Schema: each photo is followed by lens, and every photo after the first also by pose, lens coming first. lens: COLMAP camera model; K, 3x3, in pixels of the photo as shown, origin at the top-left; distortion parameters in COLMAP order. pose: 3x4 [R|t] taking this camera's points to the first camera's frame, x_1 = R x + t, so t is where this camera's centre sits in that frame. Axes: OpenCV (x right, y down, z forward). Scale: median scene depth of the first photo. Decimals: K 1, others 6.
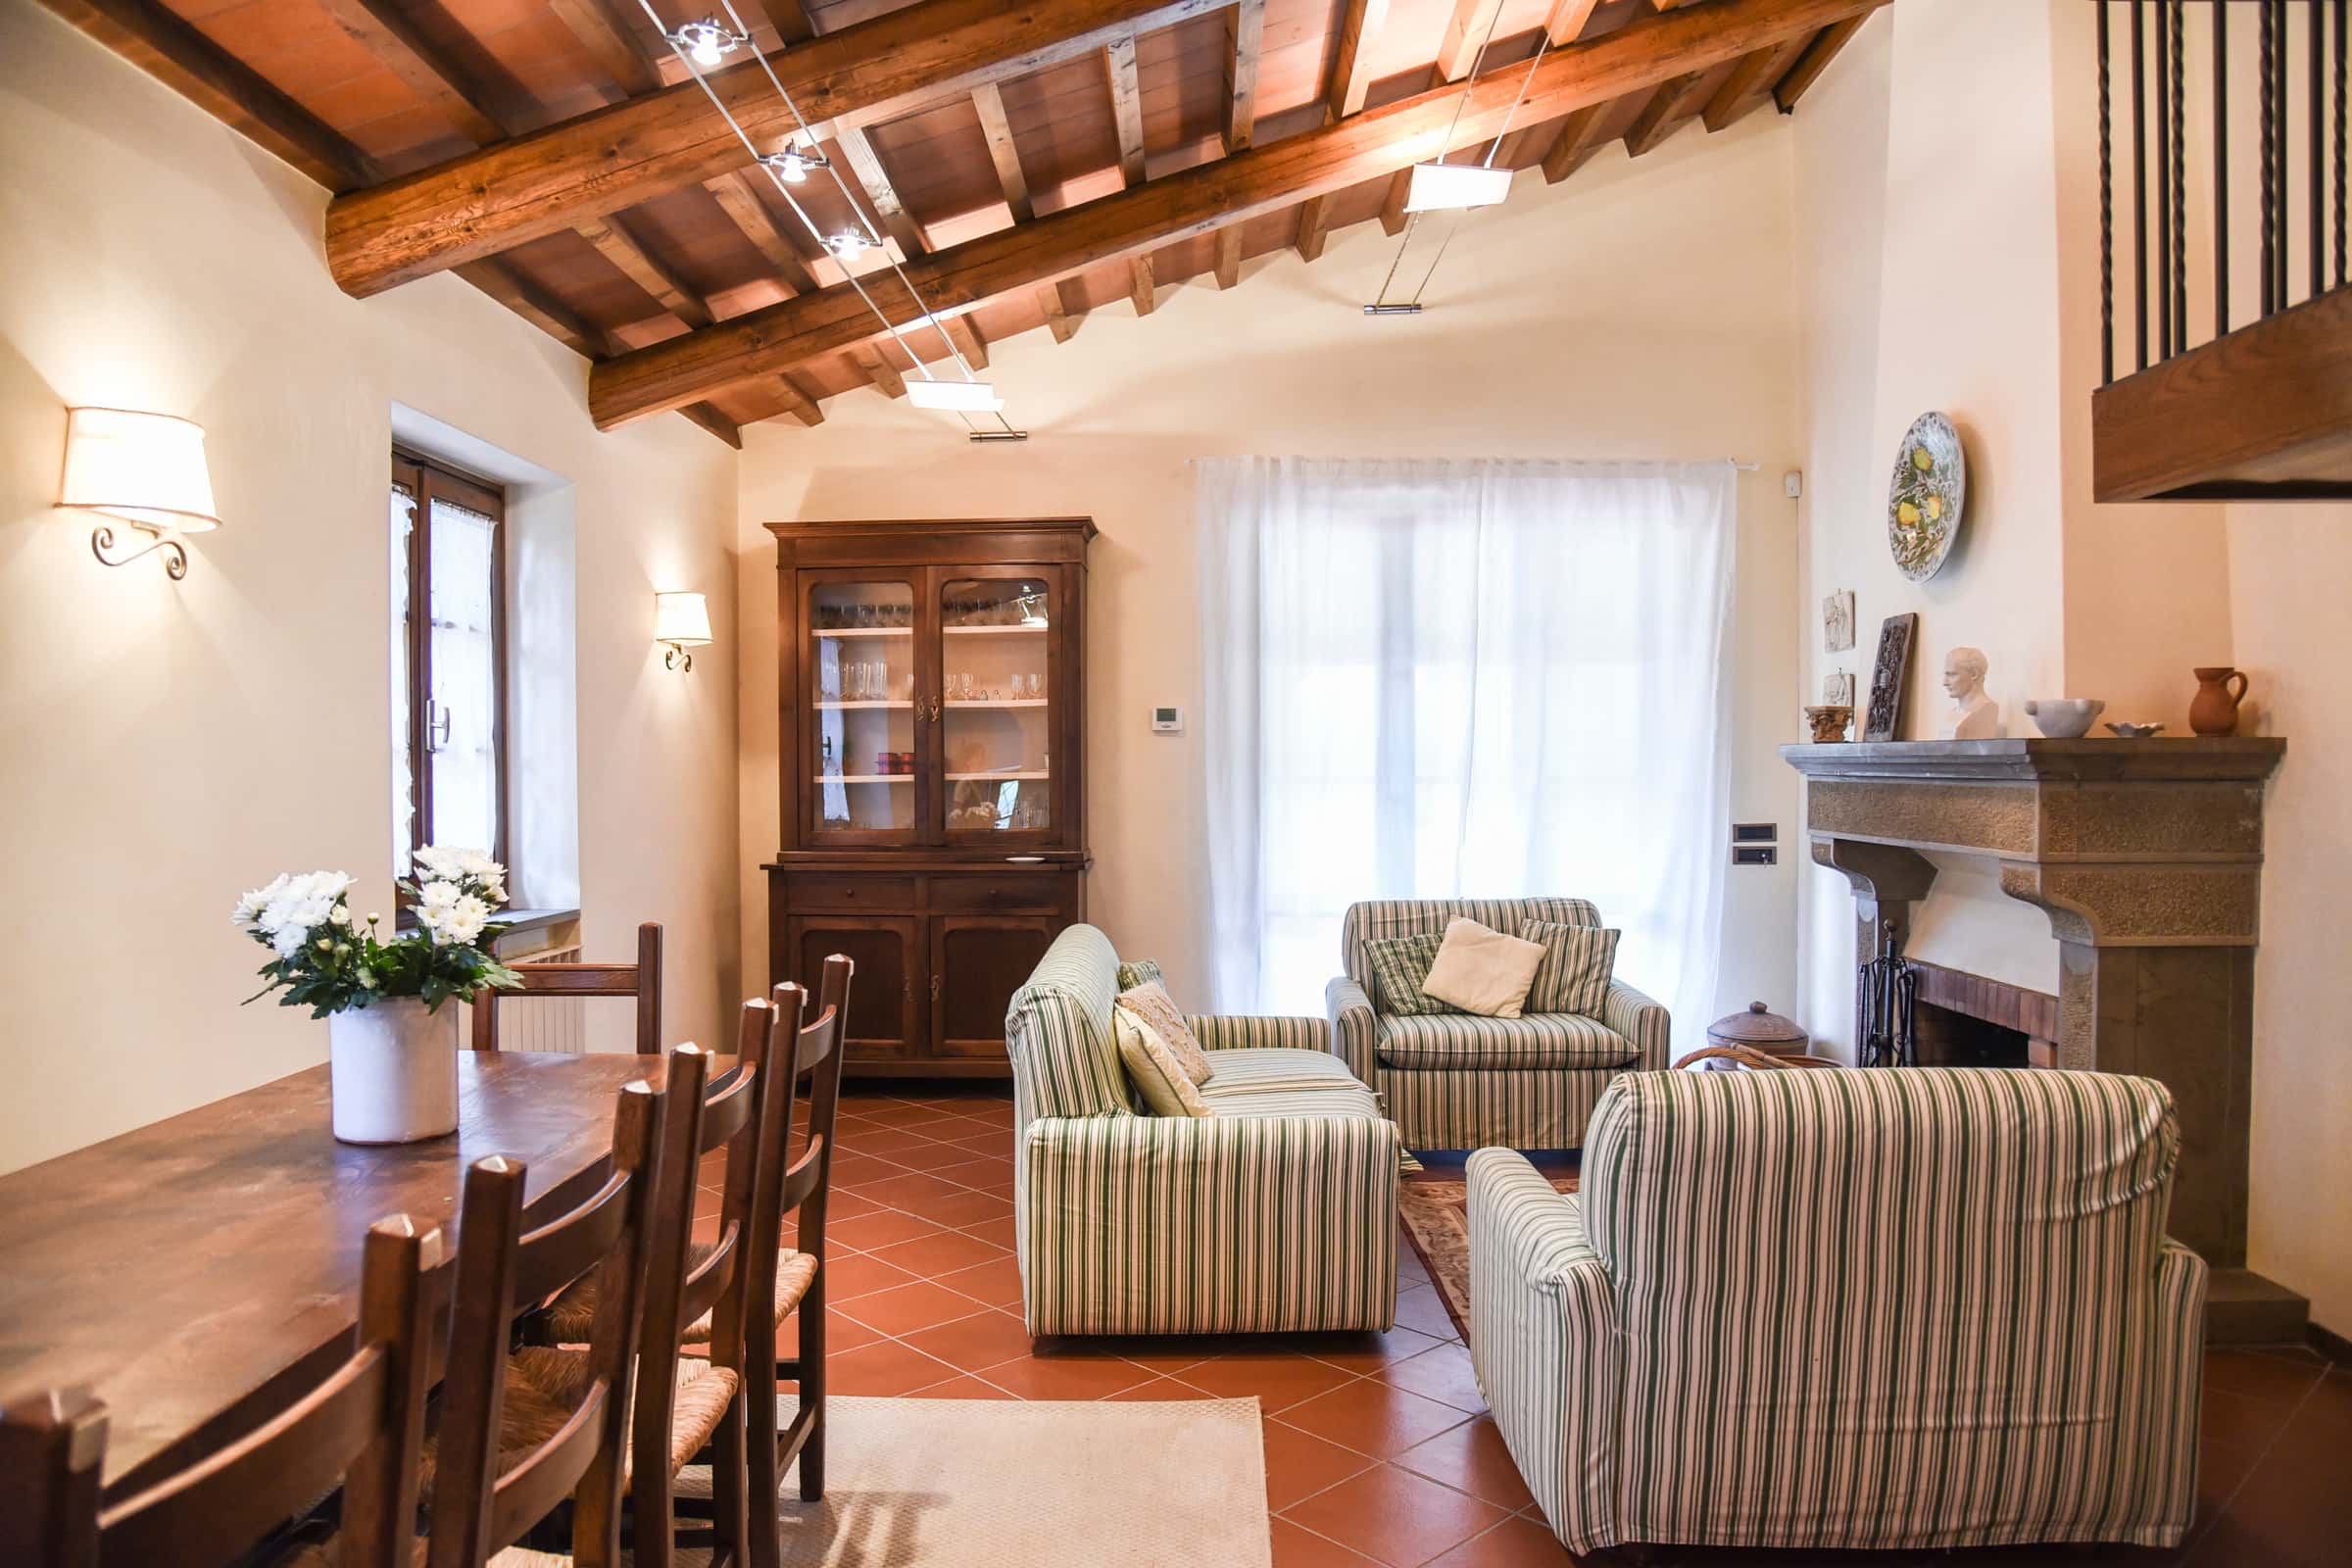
lens RADIAL K [[1622.6, 0, 1176.0], [0, 1622.6, 784.0], [0, 0, 1]] dist [-0.100687, 0.062185]
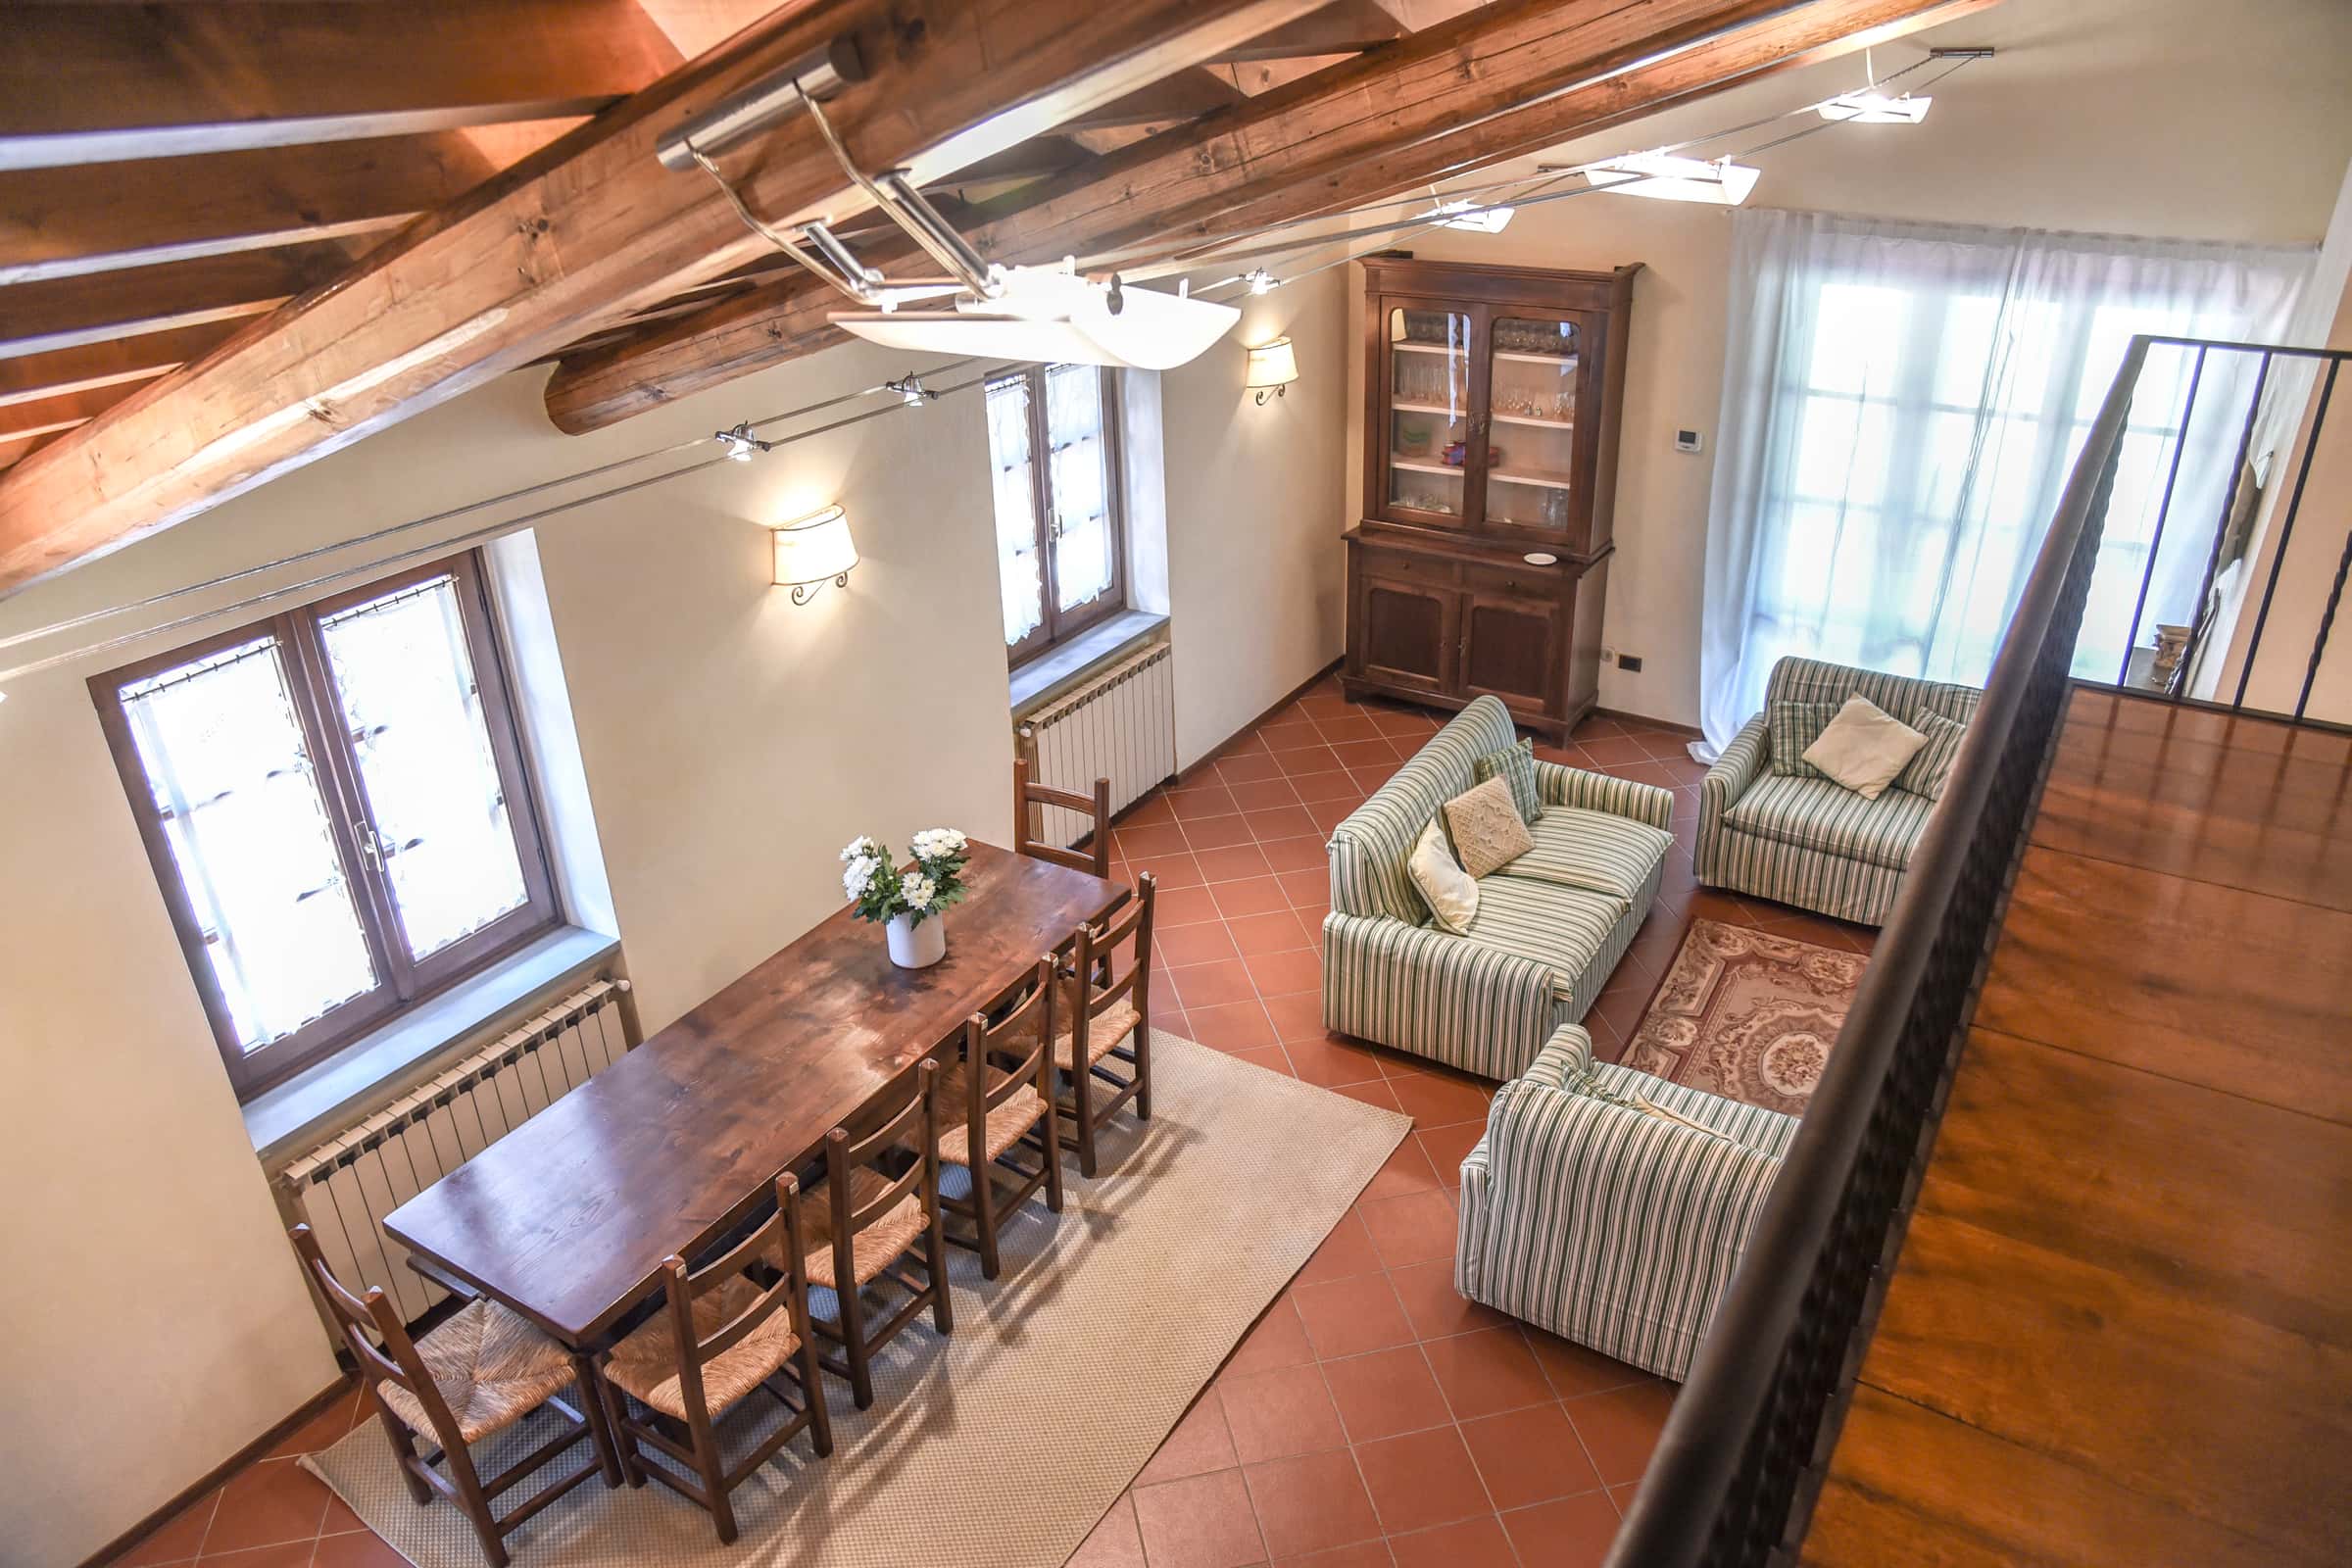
lens RADIAL K [[1609.0, 0, 1176.0], [0, 1609.0, 784.0], [0, 0, 1]] dist [-0.069852, 0.064750]
pose [[0.859081, 0.205820, -0.468635, 0.272193], [0.015961, 0.904370, 0.426451, -0.319726], [0.511591, -0.373836, 0.773642, -0.139925]]
